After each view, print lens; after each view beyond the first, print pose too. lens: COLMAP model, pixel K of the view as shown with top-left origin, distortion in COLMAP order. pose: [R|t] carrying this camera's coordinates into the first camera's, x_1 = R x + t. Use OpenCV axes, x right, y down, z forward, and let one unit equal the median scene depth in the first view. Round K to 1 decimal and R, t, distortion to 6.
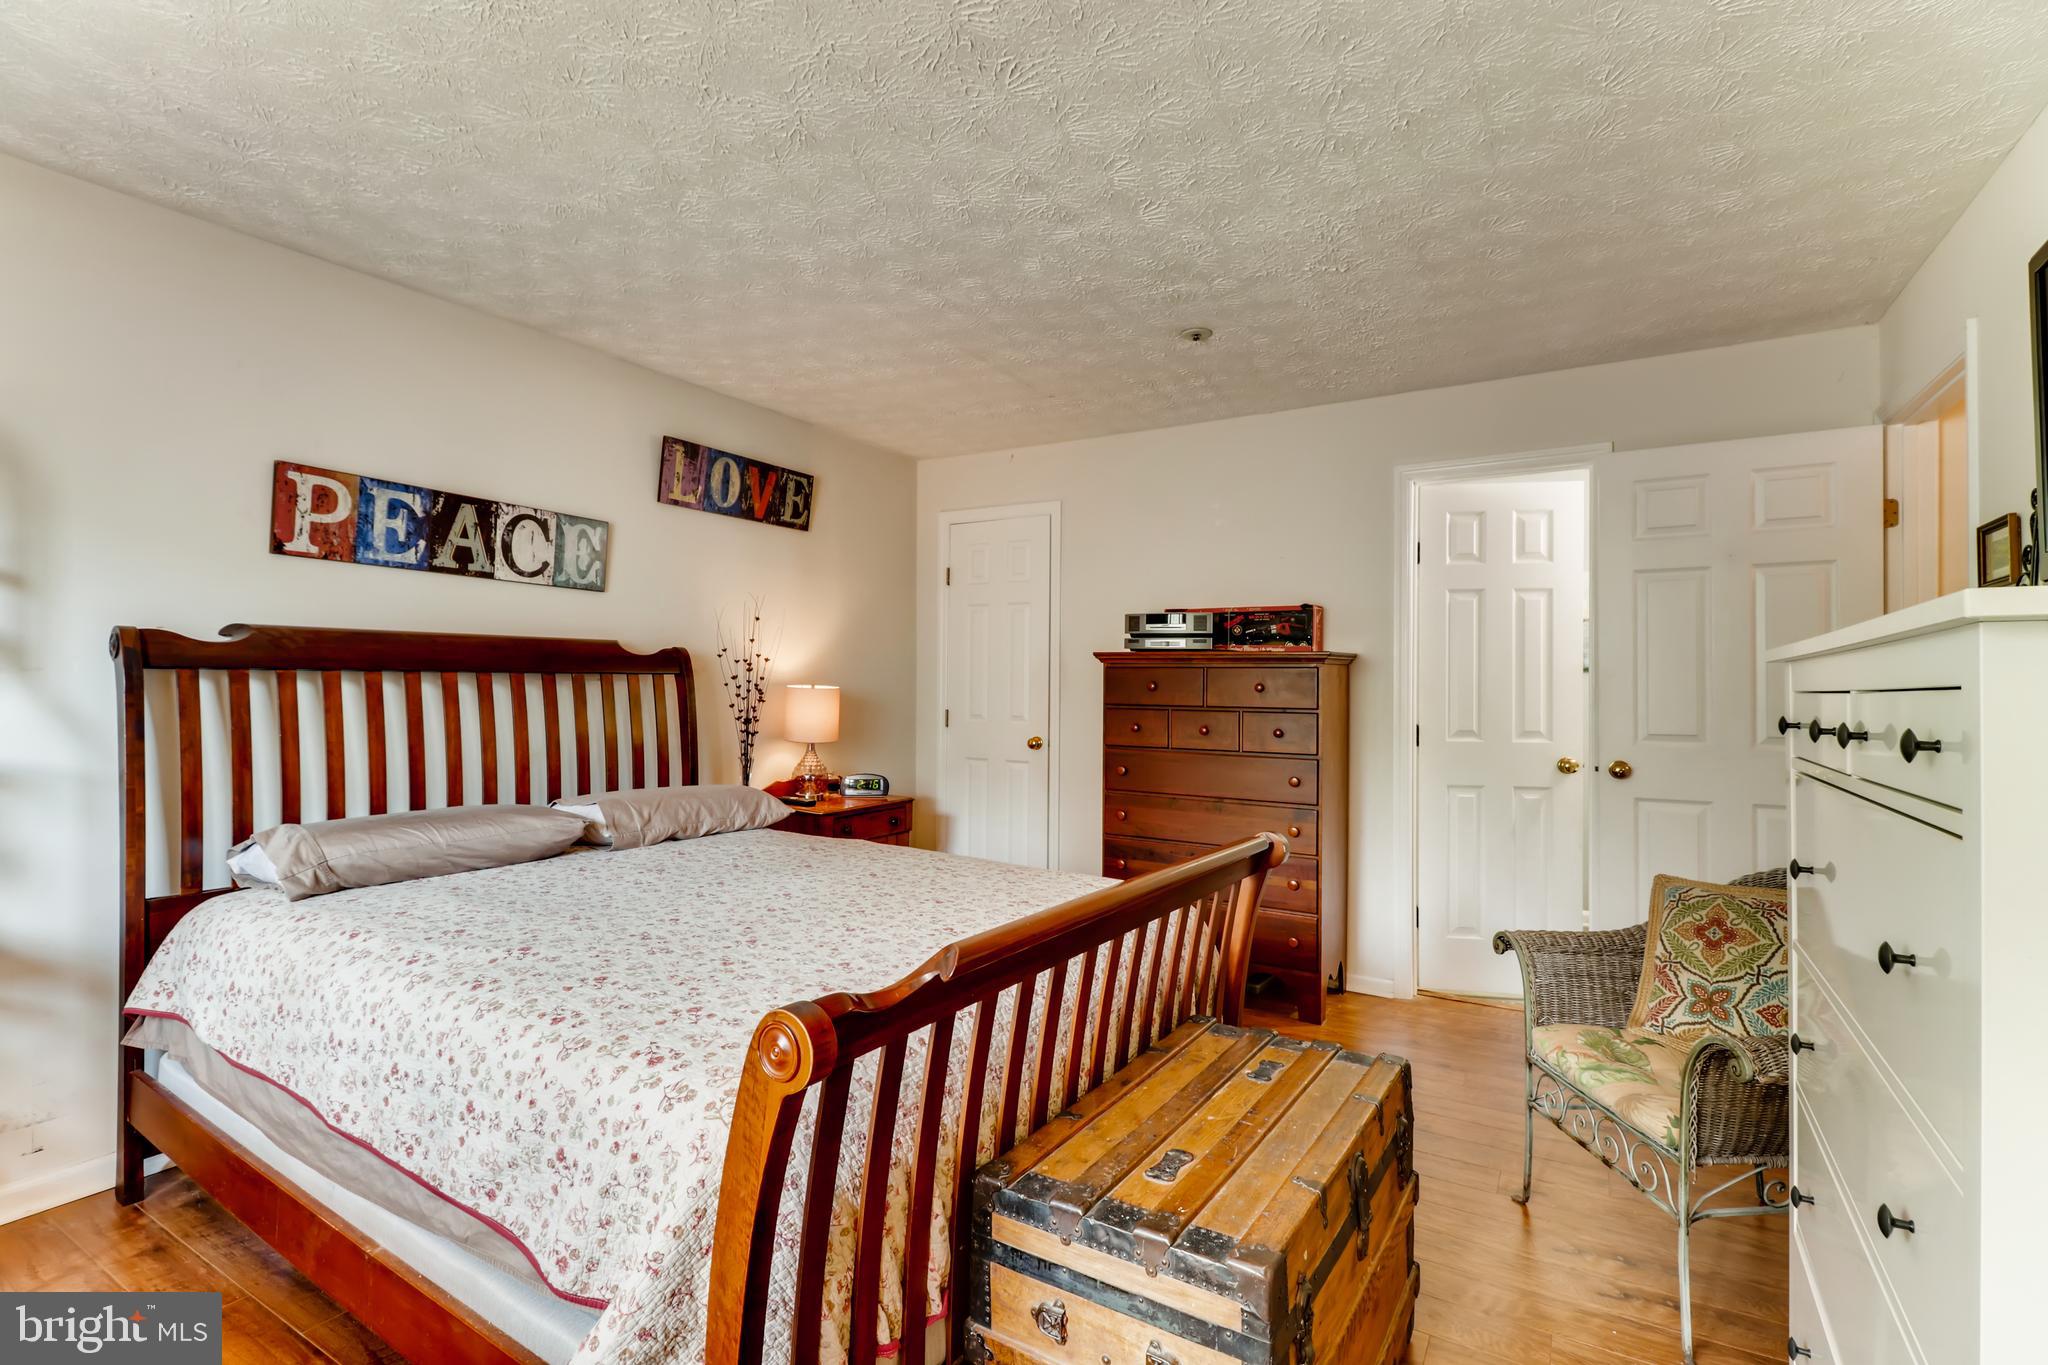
lens RADIAL K [[938.5, 0, 1025.2], [0, 938.5, 686.8], [0, 0, 1]] dist [0.000839, -0.000351]
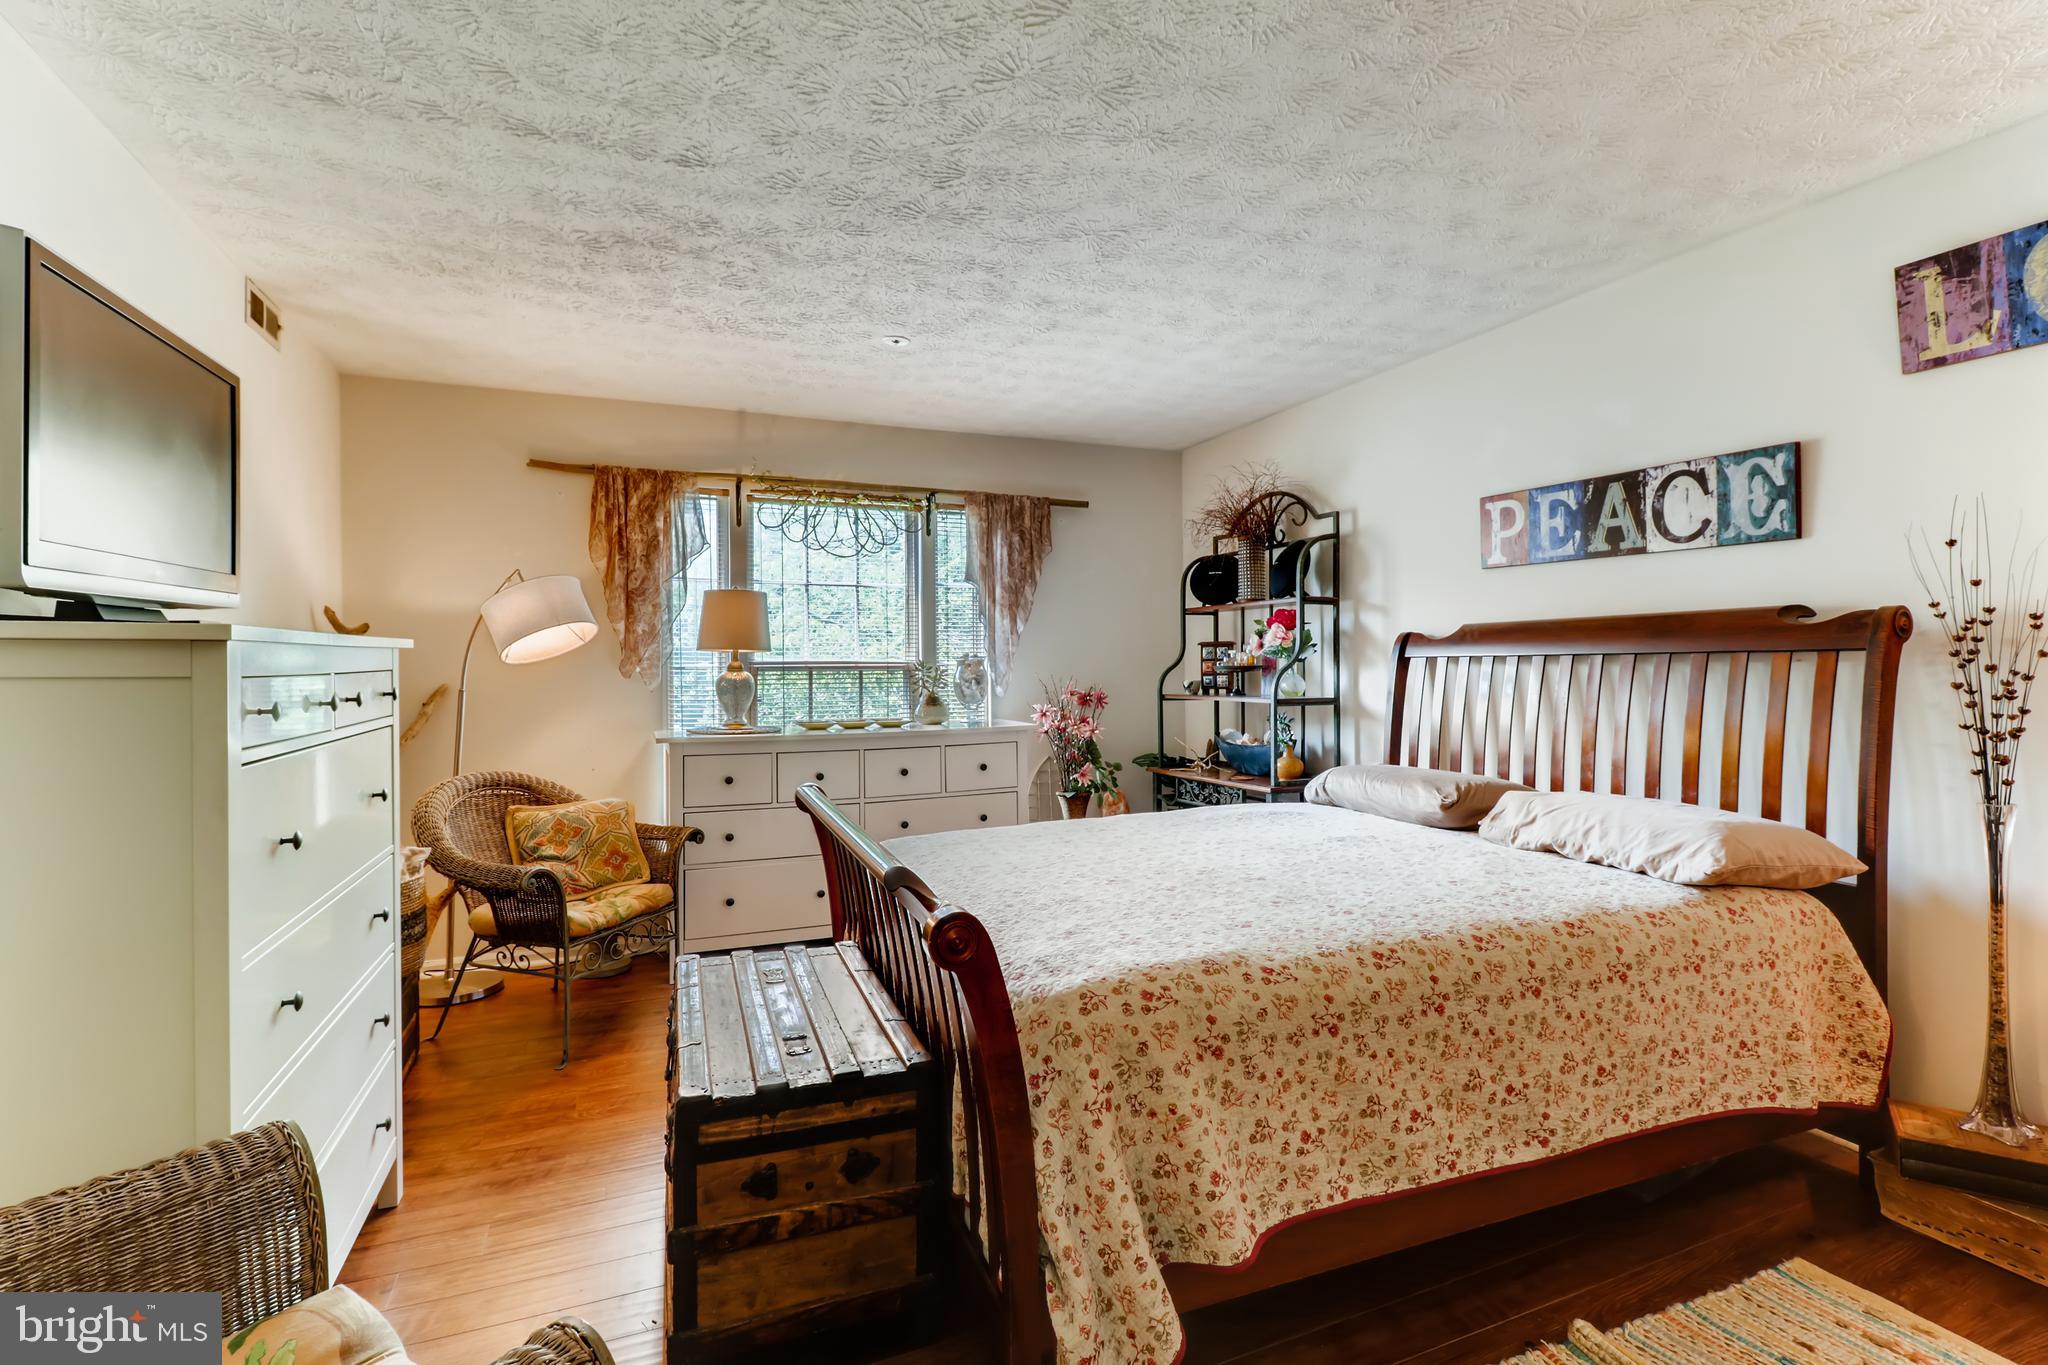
lens RADIAL K [[938.5, 0, 1024.9], [0, 938.5, 683.9], [0, 0, 1]] dist [0.000839, -0.000351]
pose [[-0.578626, 0.012680, -0.815494, 0.538578], [0.000115, 0.999880, 0.015466, -0.000473], [0.815593, 0.008855, -0.578558, 1.029734]]
